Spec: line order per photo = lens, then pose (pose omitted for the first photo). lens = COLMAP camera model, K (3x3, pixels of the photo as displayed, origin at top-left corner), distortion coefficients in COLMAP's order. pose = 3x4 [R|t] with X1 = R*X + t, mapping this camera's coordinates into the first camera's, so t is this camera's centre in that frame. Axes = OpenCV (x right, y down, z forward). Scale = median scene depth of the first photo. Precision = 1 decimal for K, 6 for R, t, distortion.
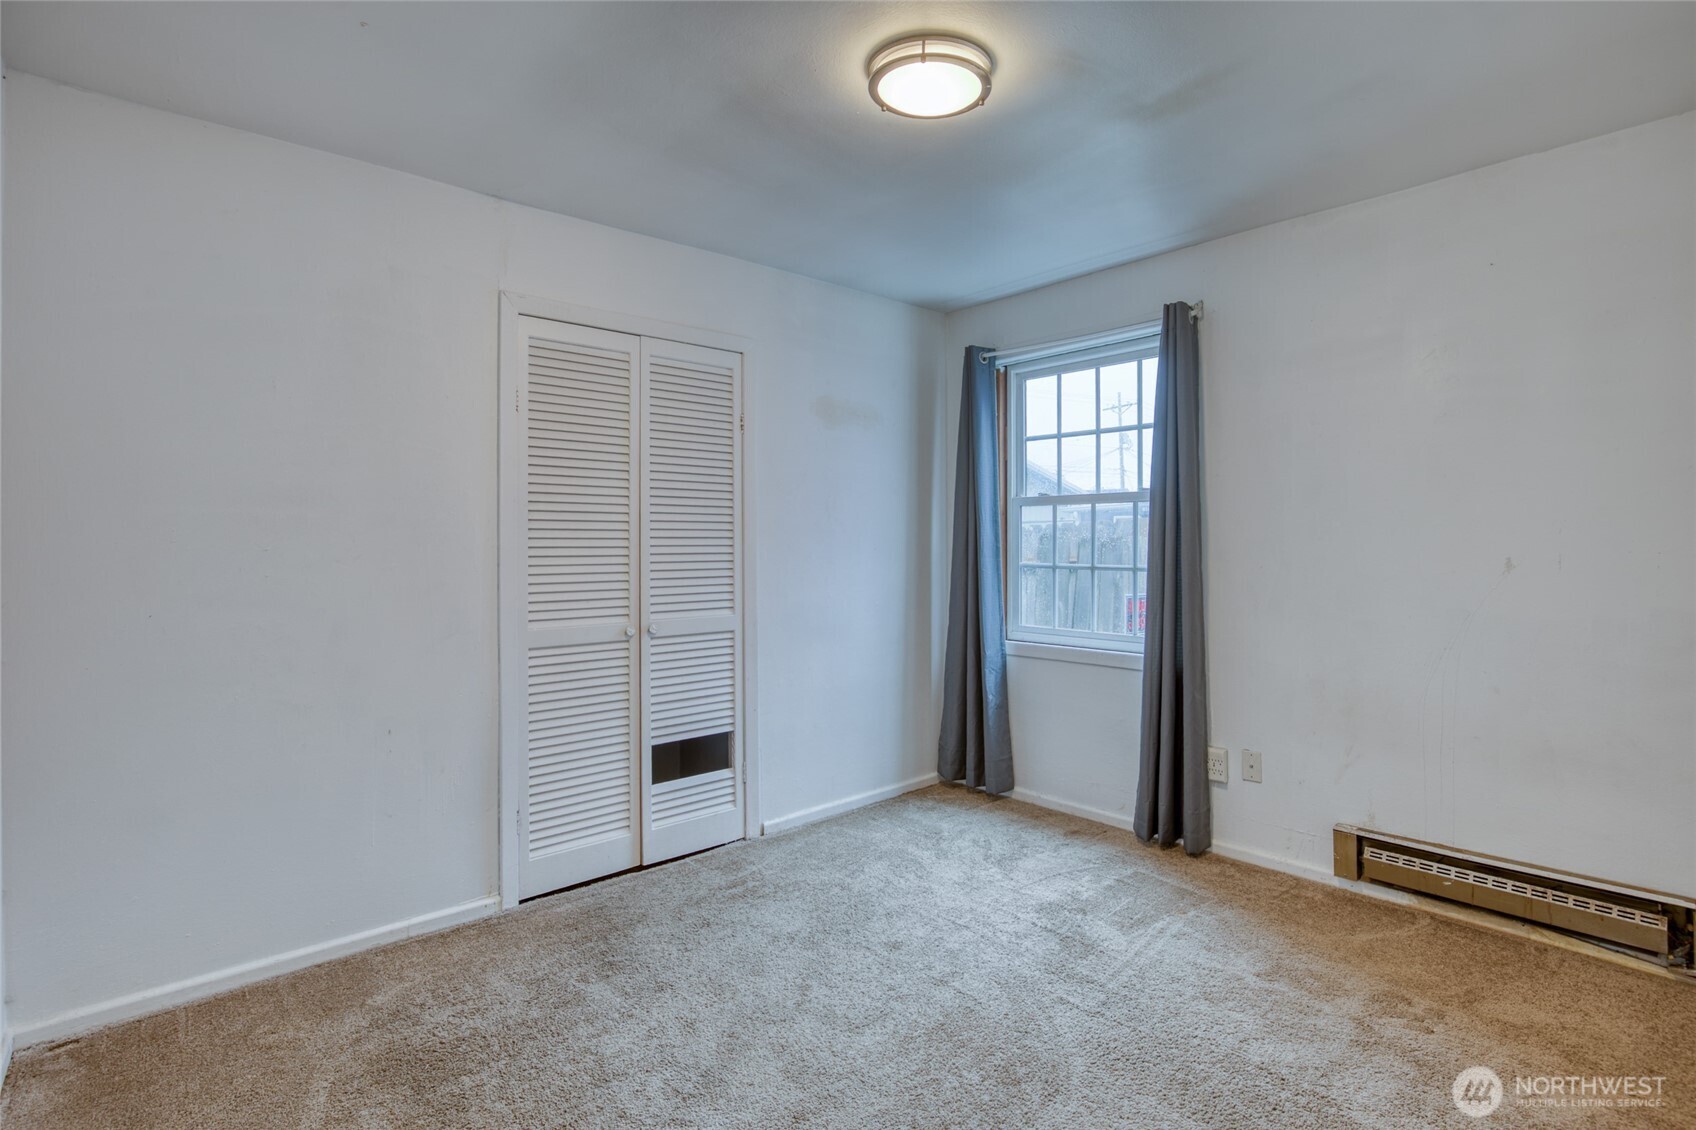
lens RADIAL K [[838.1, 0, 848.0], [0, 838.1, 565.0], [0, 0, 1]] dist [-0.040986, 0.009463]
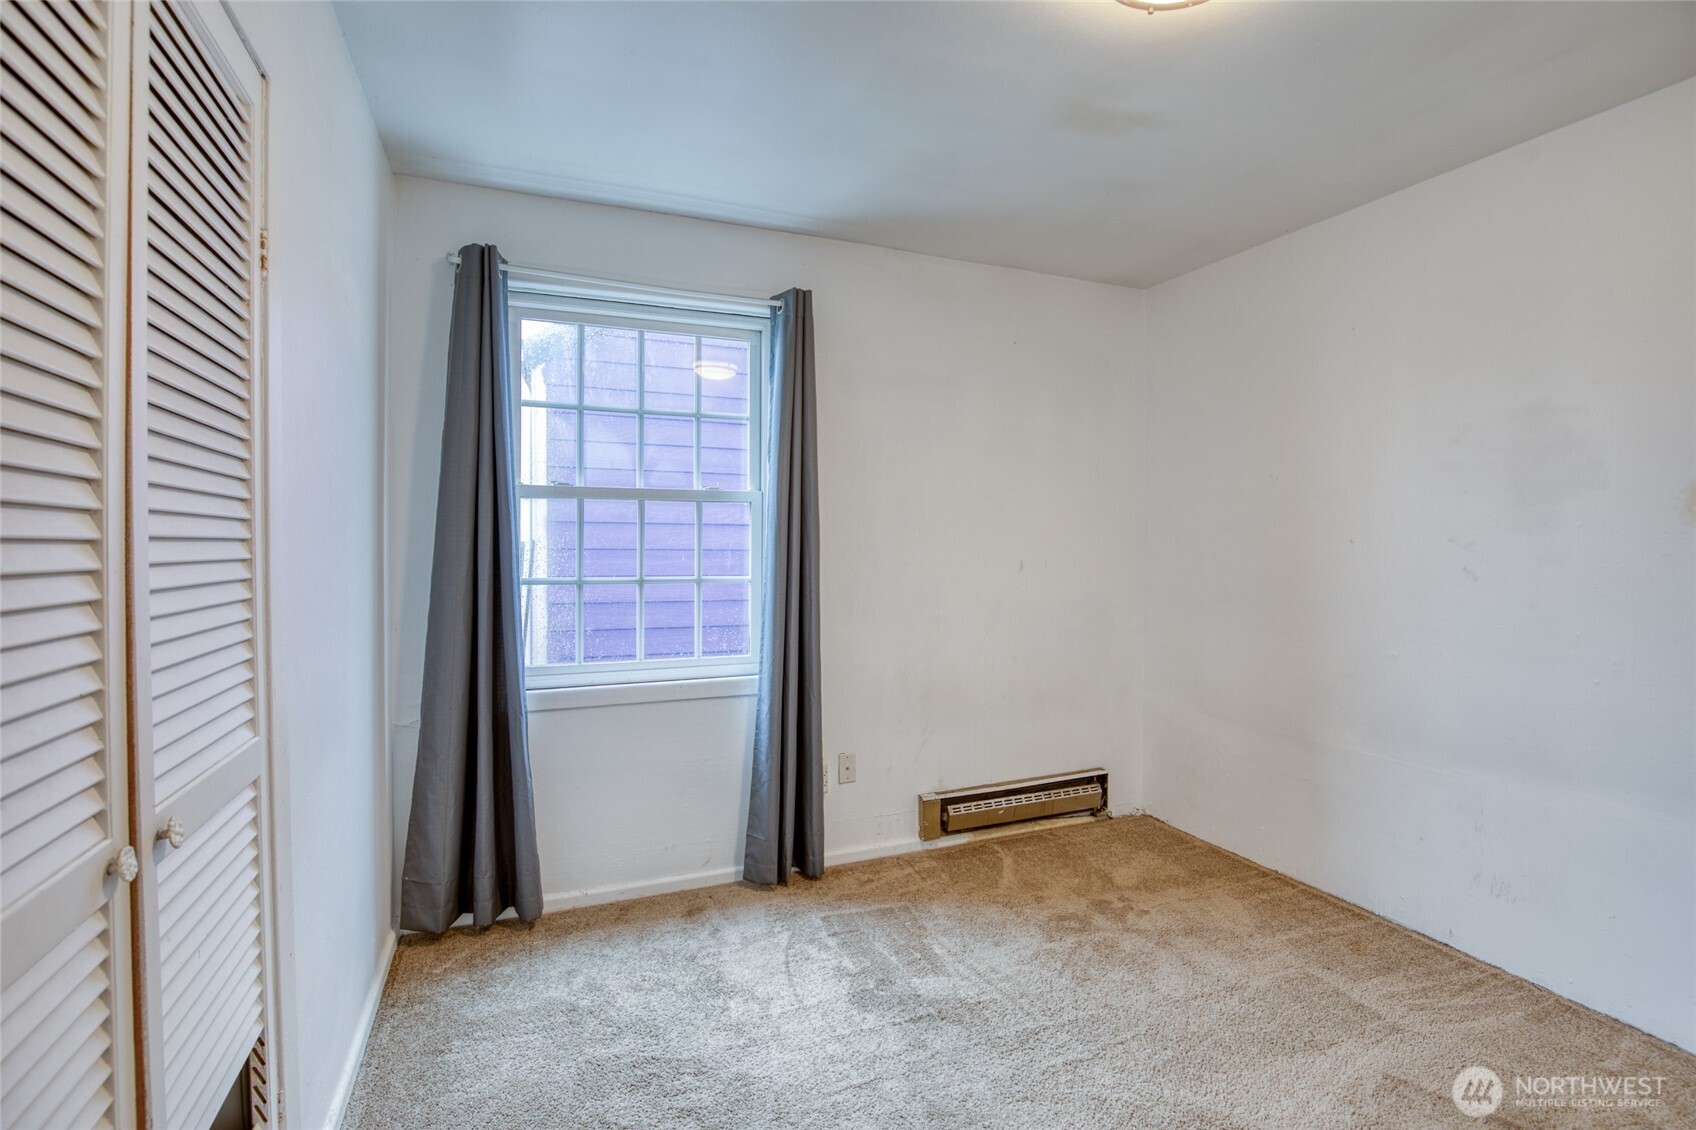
lens RADIAL K [[790.5, 0, 869.4], [0, 790.5, 567.1], [0, 0, 1]] dist [-0.037547, 0.009462]
pose [[0.307907, -0.024864, 0.951092, -0.433338], [0.021746, 0.999581, 0.019092, -0.023793], [-0.951168, 0.014804, 0.308318, 0.685752]]
